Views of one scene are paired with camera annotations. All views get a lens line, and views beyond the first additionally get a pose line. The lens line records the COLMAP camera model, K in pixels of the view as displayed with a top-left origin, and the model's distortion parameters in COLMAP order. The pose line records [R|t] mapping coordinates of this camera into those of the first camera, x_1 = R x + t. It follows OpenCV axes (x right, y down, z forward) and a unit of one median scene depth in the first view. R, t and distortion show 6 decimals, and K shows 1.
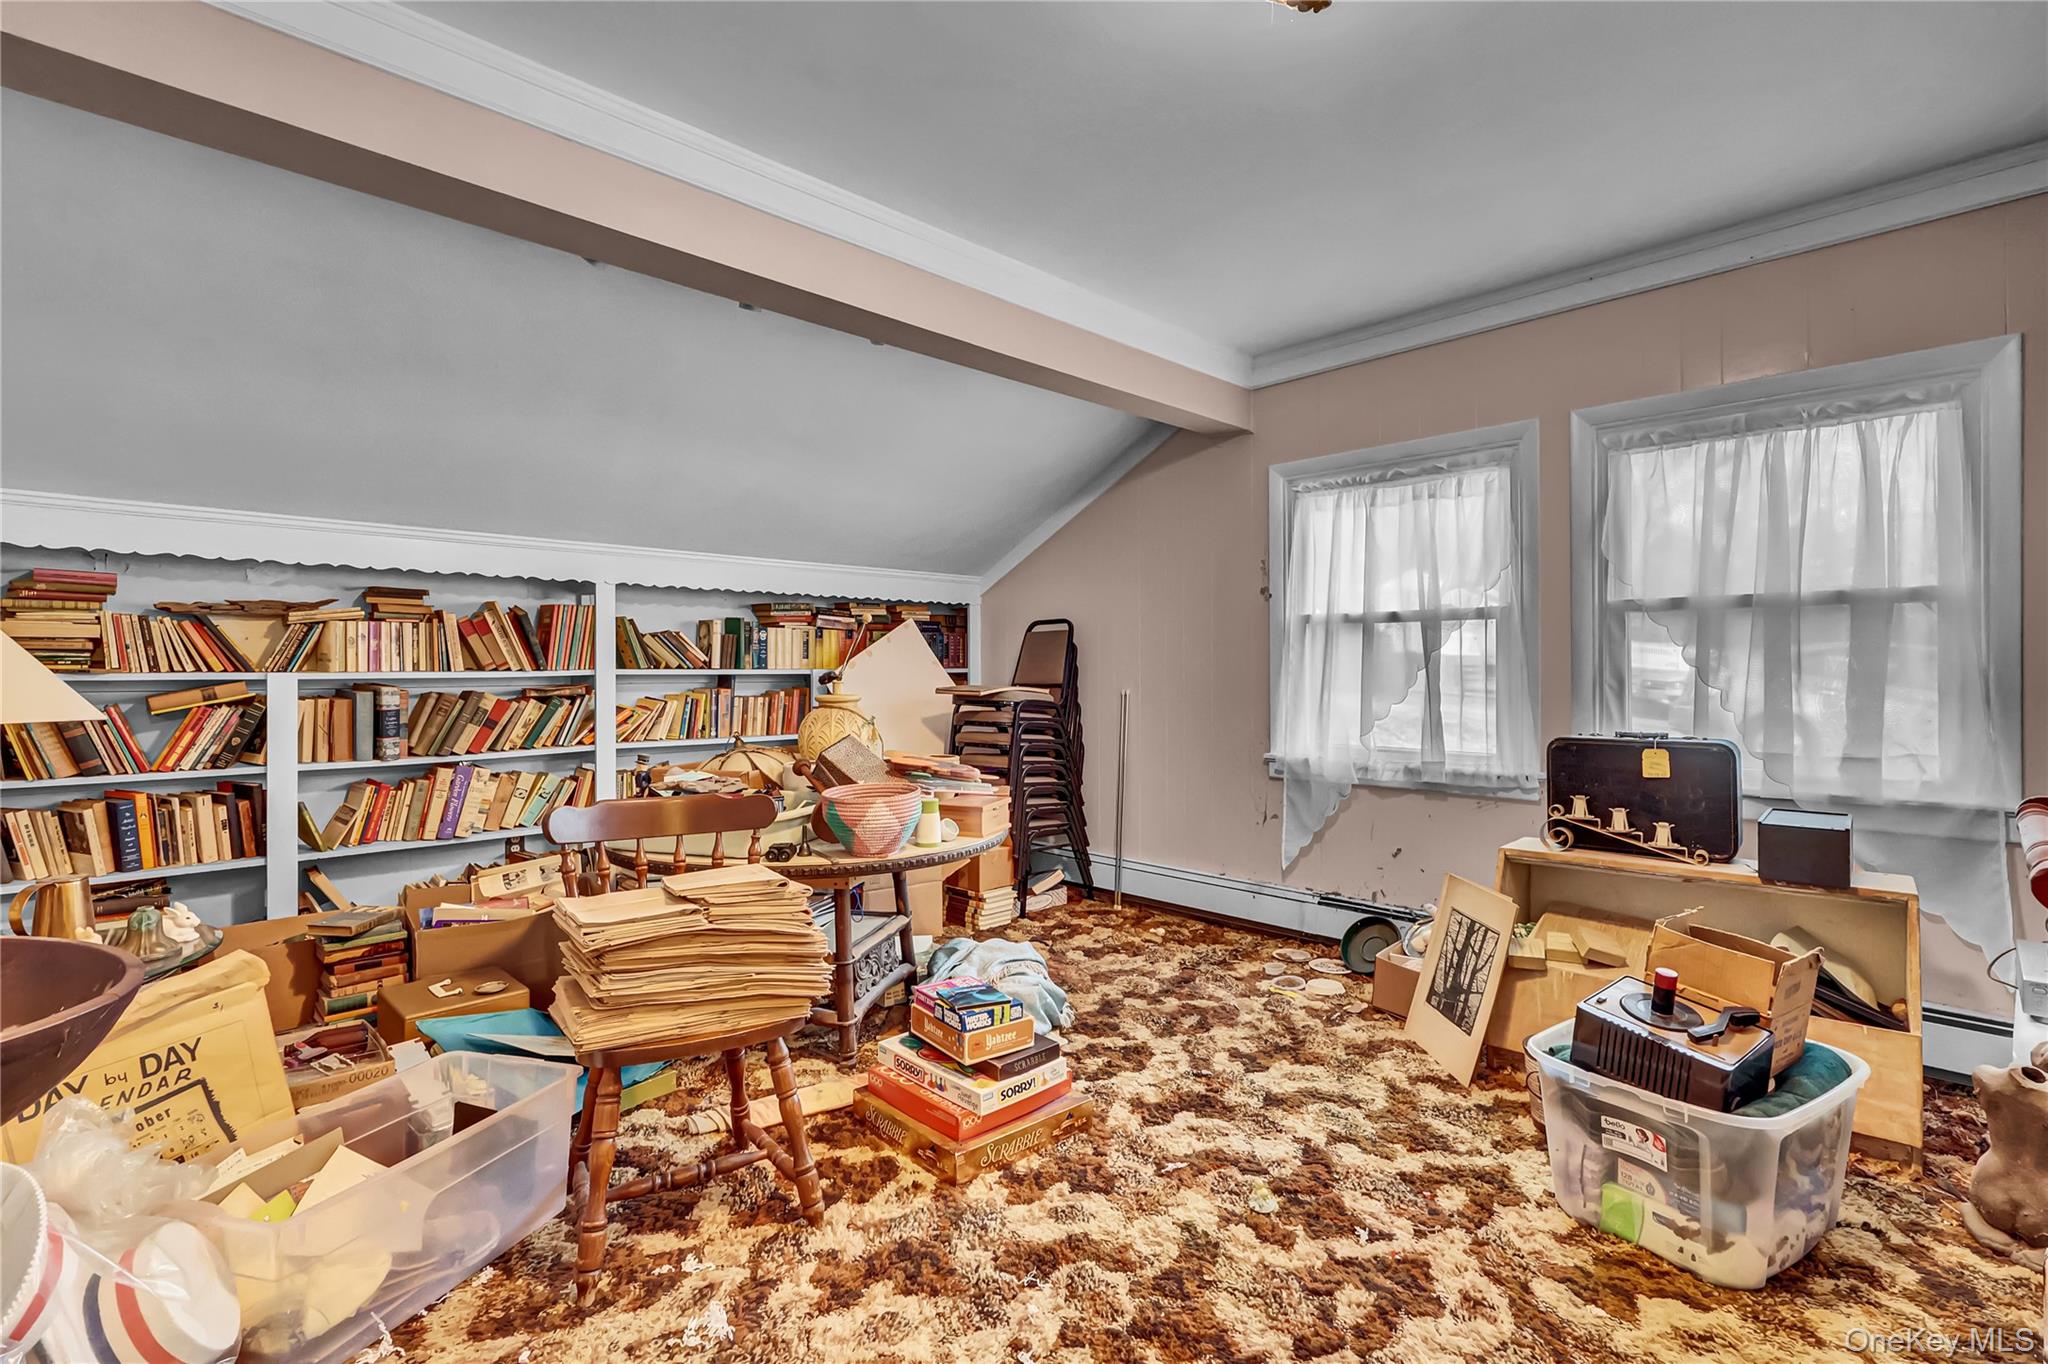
lens RADIAL K [[949.3, 0, 1028.4], [0, 949.3, 675.1], [0, 0, 1]] dist [-0.002459, 0.001307]
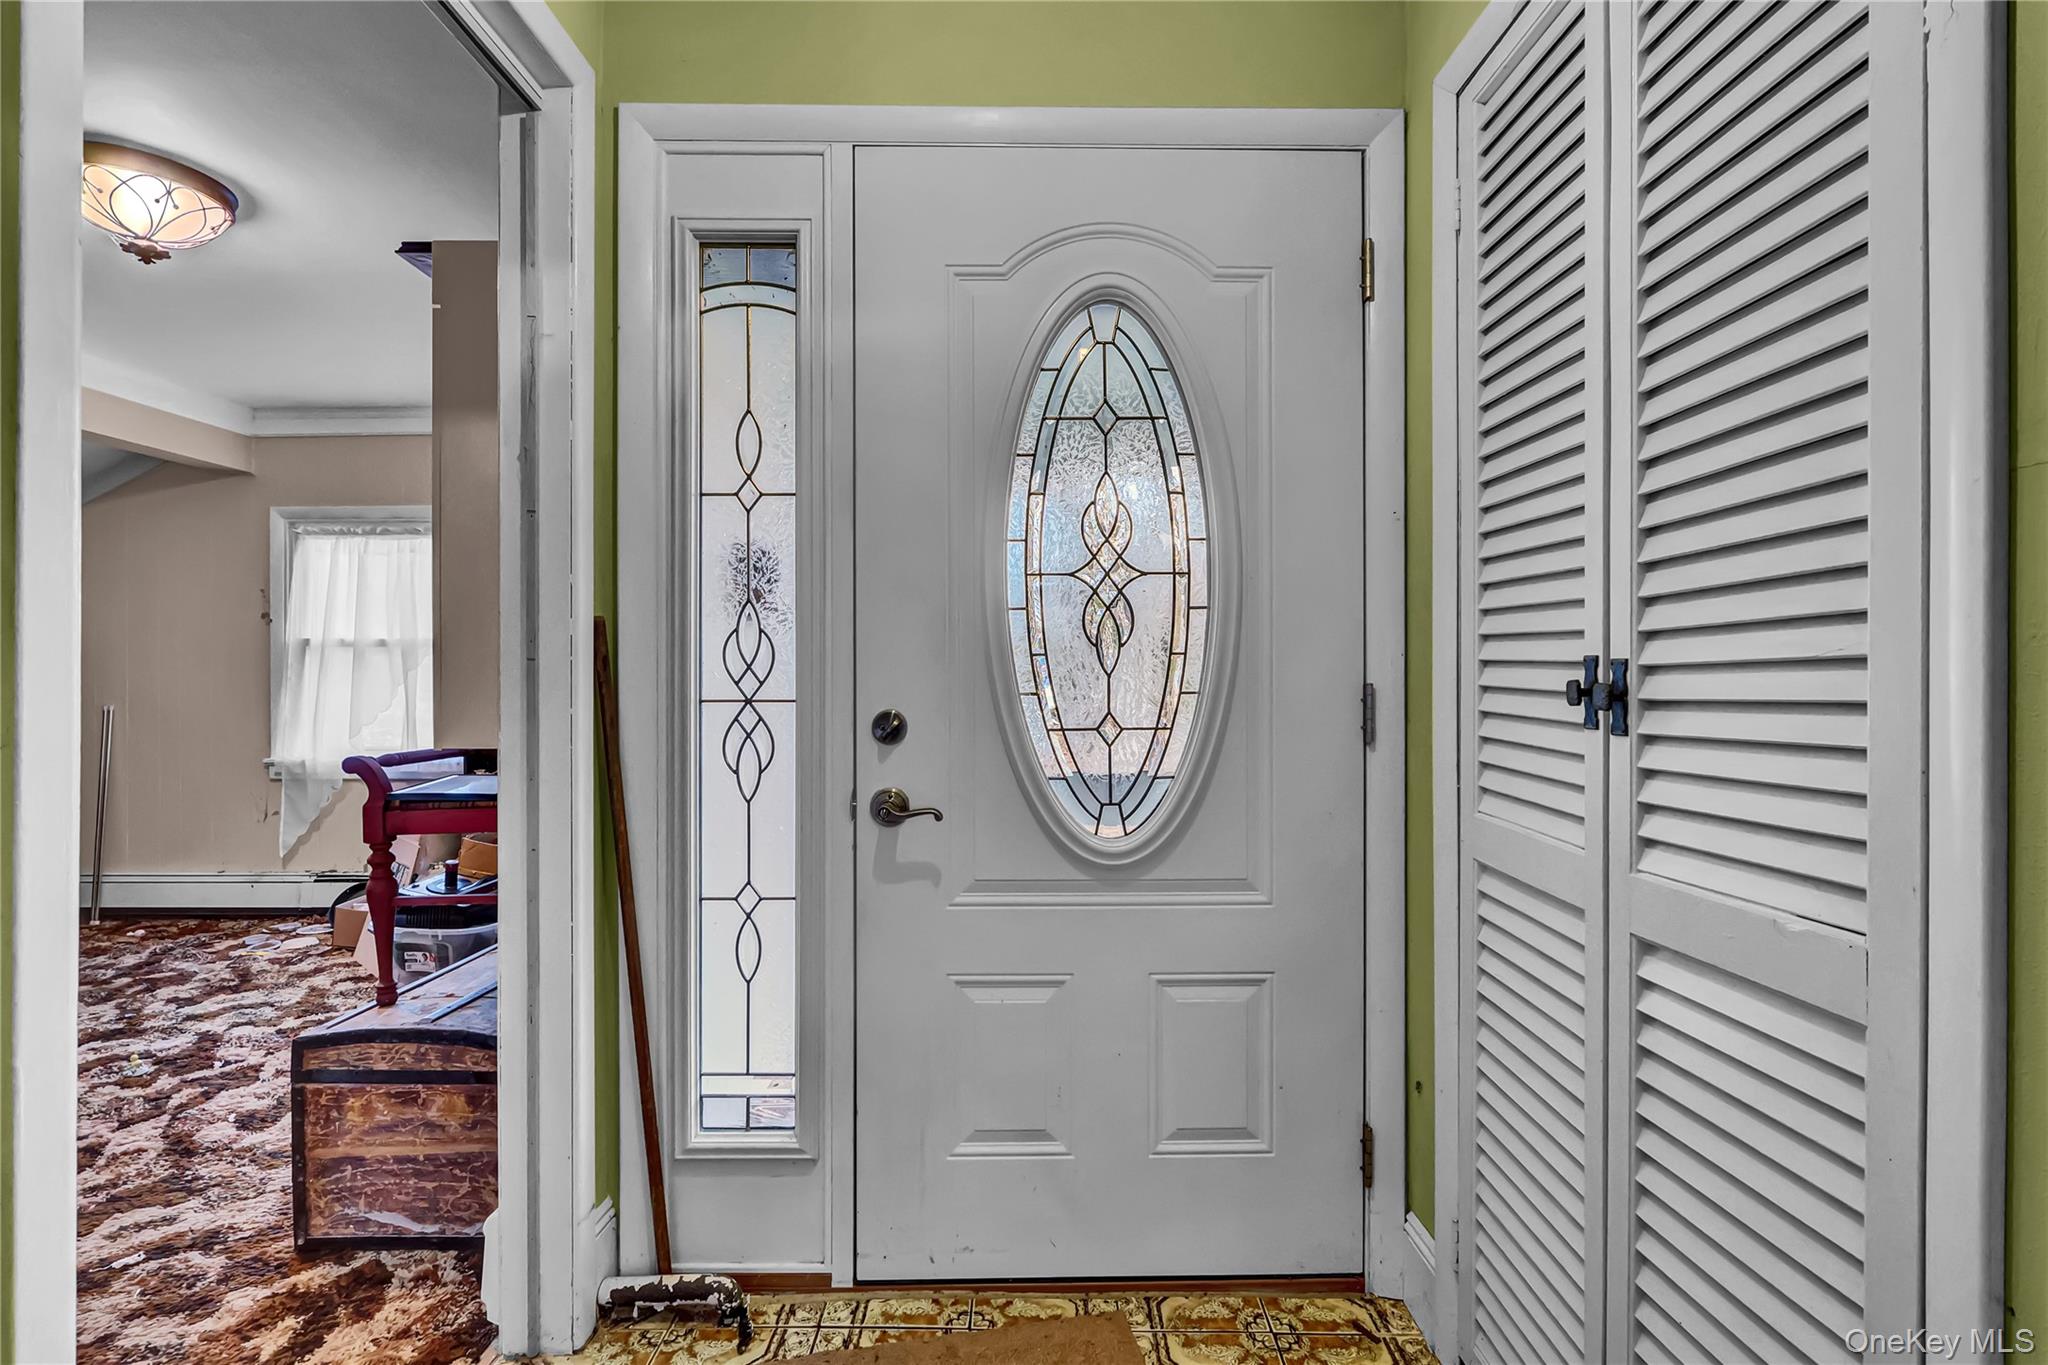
lens RADIAL K [[949.3, 0, 1028.4], [0, 949.3, 675.6], [0, 0, 1]] dist [-0.002459, 0.001307]
pose [[0.707506, 0.003546, 0.706699, 0.103559], [0.005434, 0.999931, -0.010457, -0.000291], [-0.706687, 0.011238, 0.707438, -0.506713]]
